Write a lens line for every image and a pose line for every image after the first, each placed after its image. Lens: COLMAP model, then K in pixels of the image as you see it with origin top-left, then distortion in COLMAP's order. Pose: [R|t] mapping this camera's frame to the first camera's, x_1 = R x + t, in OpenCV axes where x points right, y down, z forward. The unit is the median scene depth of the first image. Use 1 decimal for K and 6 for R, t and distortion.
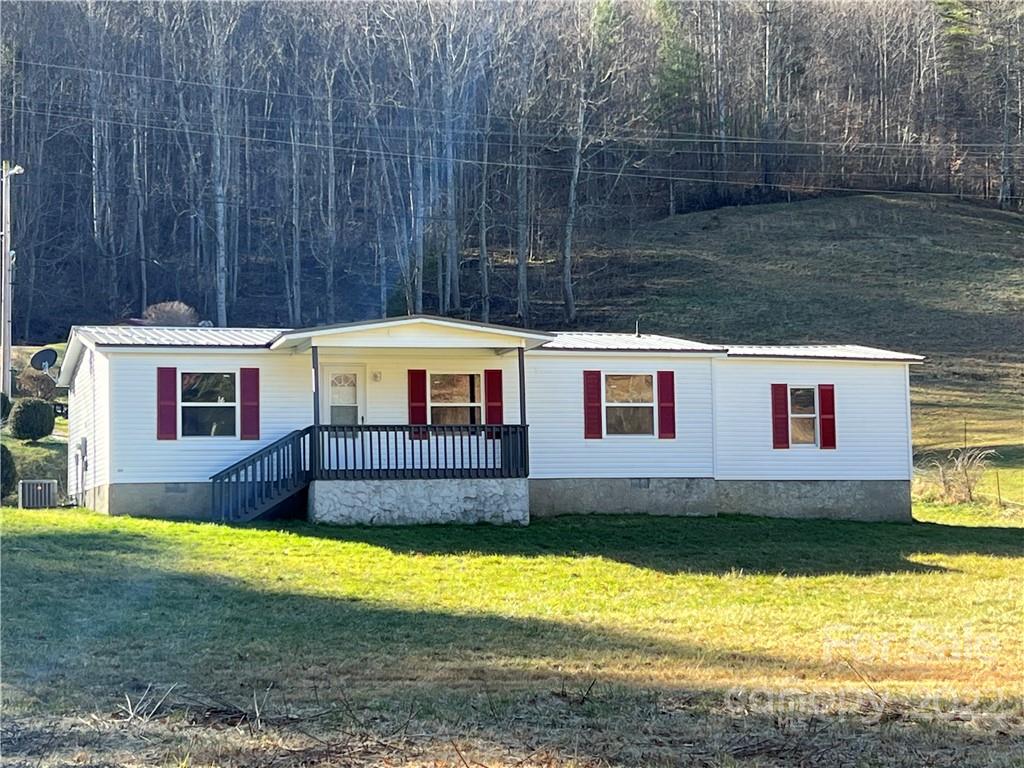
lens RADIAL K [[2160.4, 0, 512.0], [0, 2160.4, 384.0], [0, 0, 1]] dist [0.168851, -0.066237]
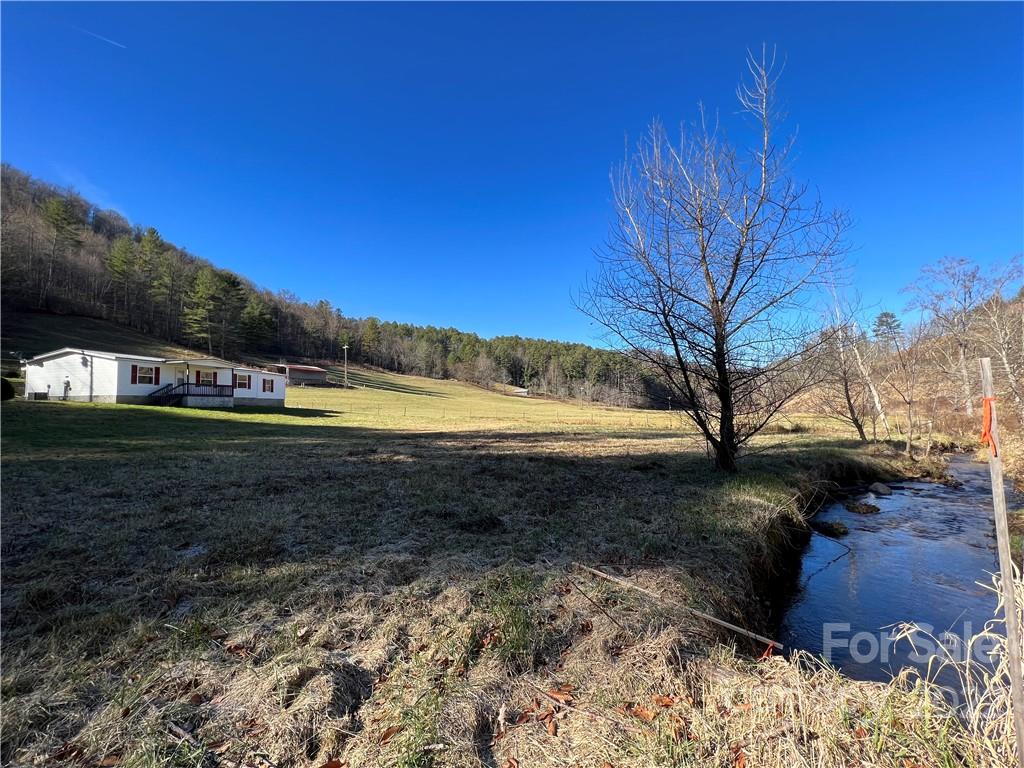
lens RADIAL K [[415.7, 0, 512.0], [0, 415.7, 384.0], [0, 0, 1]] dist [0.006426, -0.000962]
pose [[0.463022, 0.058327, 0.884425, -0.491950], [-0.065186, 0.997371, -0.031649, 0.005529], [-0.883946, -0.042998, 0.465607, 0.076309]]
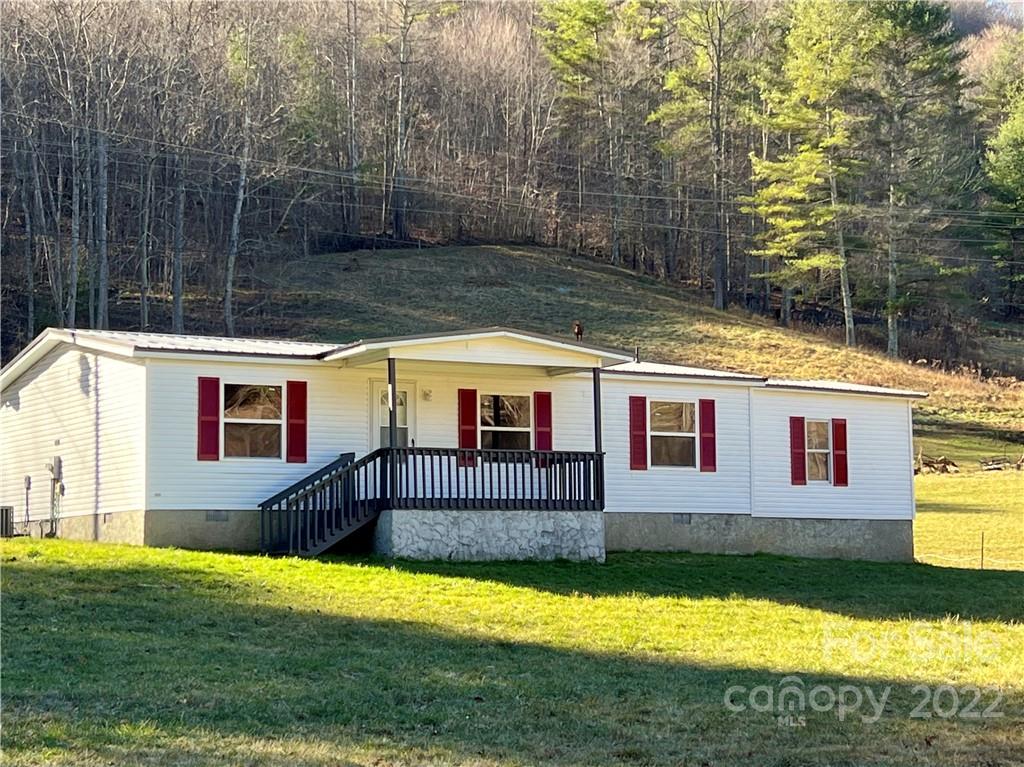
lens RADIAL K [[2062.8, 0, 512.0], [0, 2062.8, 383.5], [0, 0, 1]] dist [0.219924, -0.662693]
pose [[0.970694, 0.030656, 0.238356, -0.236918], [-0.025487, 0.999369, -0.024739, 0.012165], [-0.238964, 0.017939, 0.970863, 0.161177]]
